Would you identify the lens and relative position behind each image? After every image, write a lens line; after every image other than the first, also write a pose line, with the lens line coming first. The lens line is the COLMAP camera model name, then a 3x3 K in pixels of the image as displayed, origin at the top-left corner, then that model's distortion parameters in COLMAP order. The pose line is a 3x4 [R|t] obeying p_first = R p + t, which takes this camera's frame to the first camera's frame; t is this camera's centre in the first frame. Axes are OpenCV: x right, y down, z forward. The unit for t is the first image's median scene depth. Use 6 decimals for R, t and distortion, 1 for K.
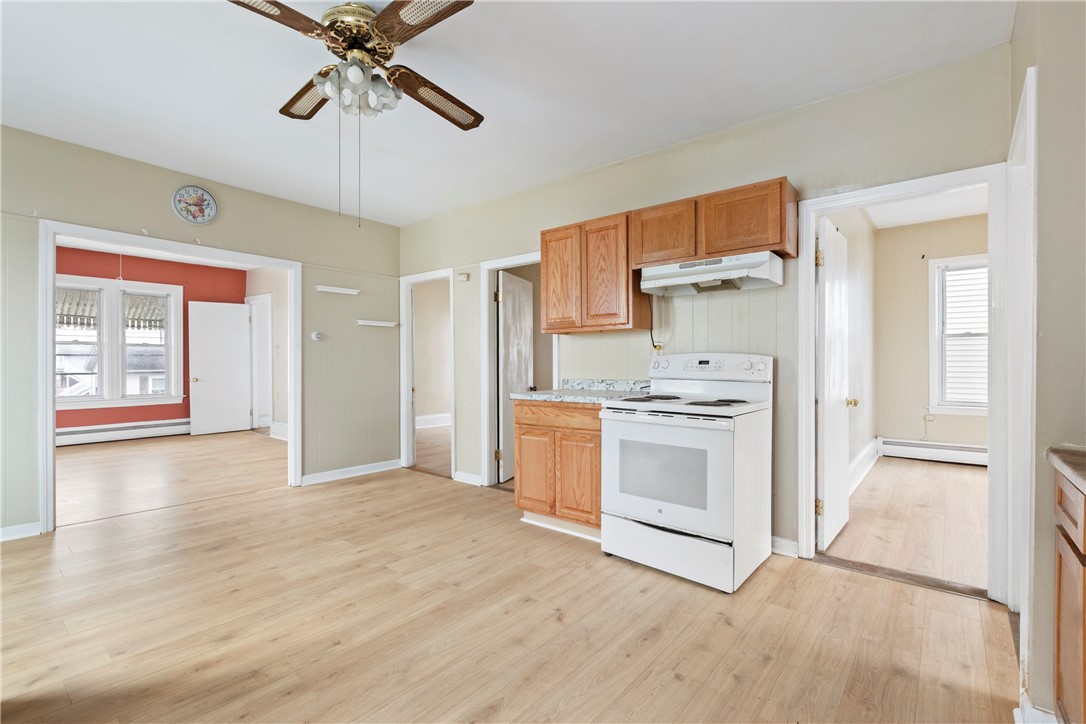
lens RADIAL K [[487.3, 0, 541.3], [0, 487.3, 361.9], [0, 0, 1]] dist [0.004996, -0.001293]
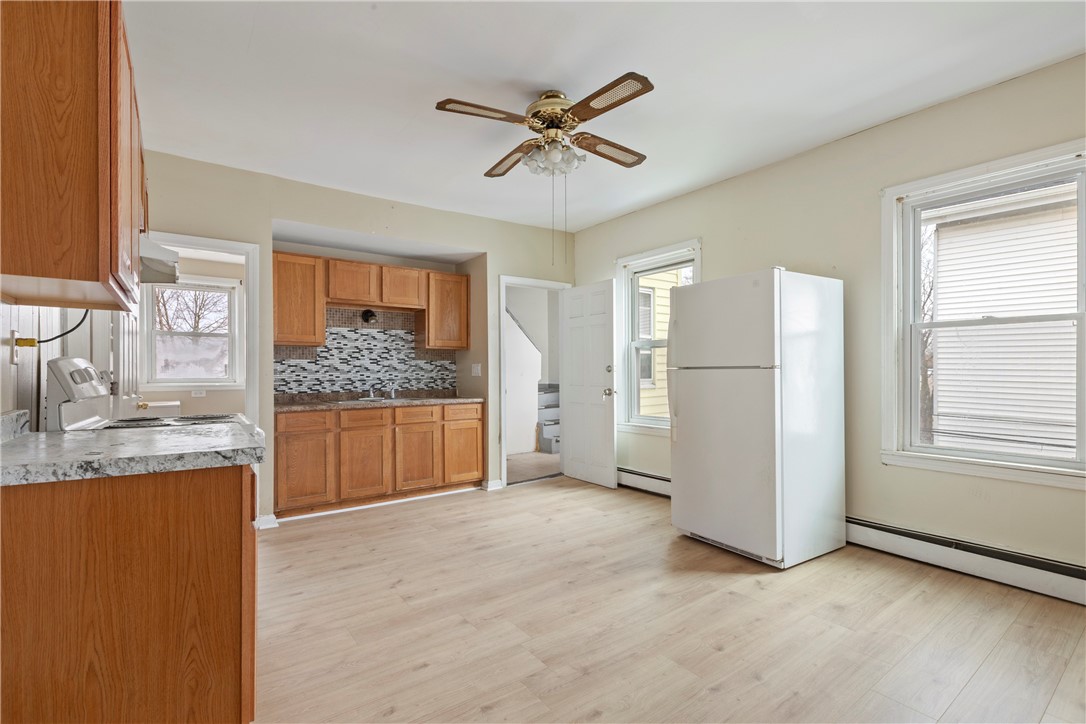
lens RADIAL K [[487.3, 0, 541.0], [0, 487.3, 371.2], [0, 0, 1]] dist [0.004996, -0.001293]
pose [[-0.970824, 0.006225, 0.239710, -0.566761], [0.005213, 0.999975, -0.004857, 0.006860], [-0.239735, -0.003465, -0.970832, 1.975139]]
